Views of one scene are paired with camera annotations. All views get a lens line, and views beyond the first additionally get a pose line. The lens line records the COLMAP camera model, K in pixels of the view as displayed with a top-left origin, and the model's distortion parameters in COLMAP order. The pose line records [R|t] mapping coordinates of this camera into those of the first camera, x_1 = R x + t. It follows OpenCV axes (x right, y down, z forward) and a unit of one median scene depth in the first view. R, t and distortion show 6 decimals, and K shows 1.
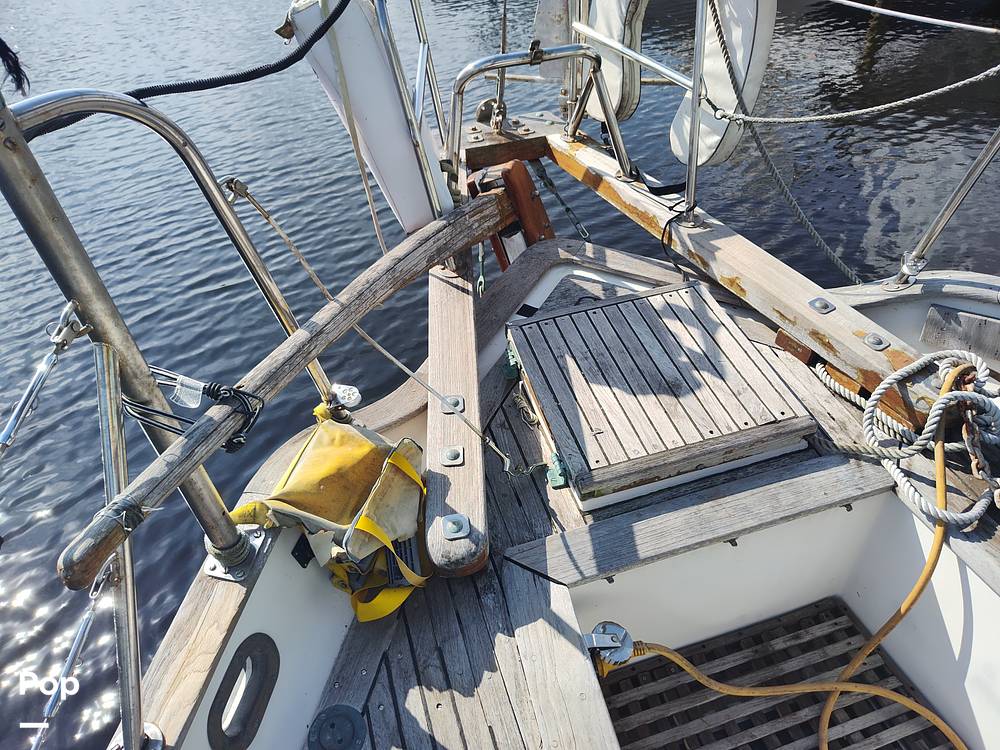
lens RADIAL K [[690.3, 0, 497.1], [0, 690.3, 376.6], [0, 0, 1]] dist [0.003916, -0.027180]
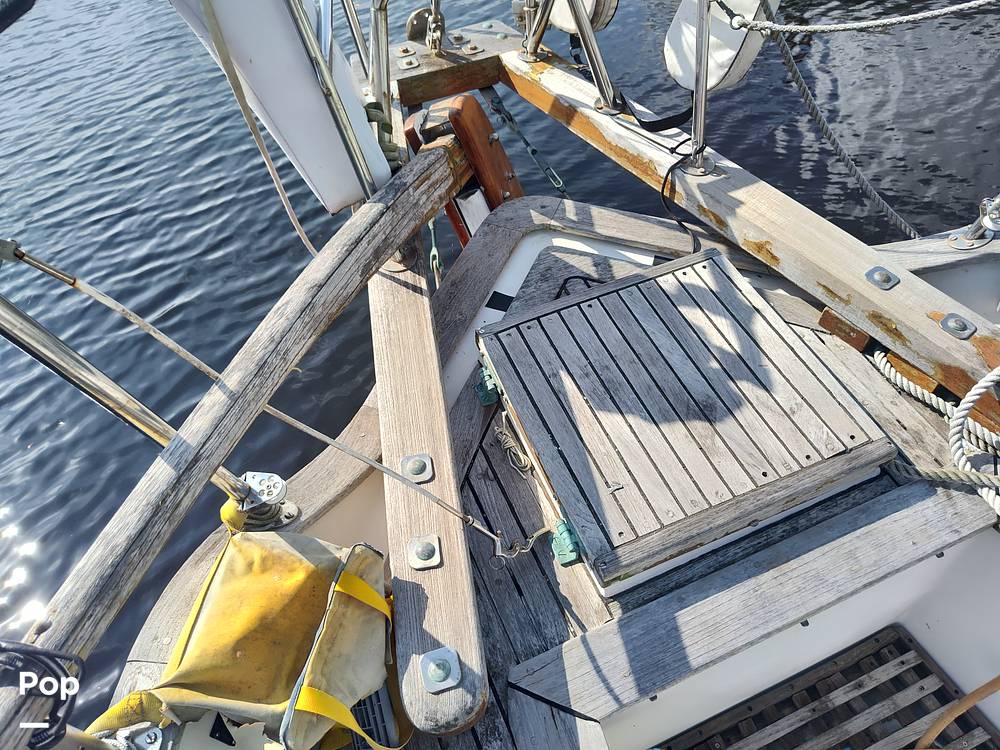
lens RADIAL K [[690.3, 0, 501.8], [0, 690.3, 374.6], [0, 0, 1]] dist [0.003916, -0.027180]
pose [[0.993858, -0.089002, 0.065771, -0.013797], [0.079742, 0.988030, 0.132054, -0.135861], [-0.076737, -0.125999, 0.989058, 0.263683]]
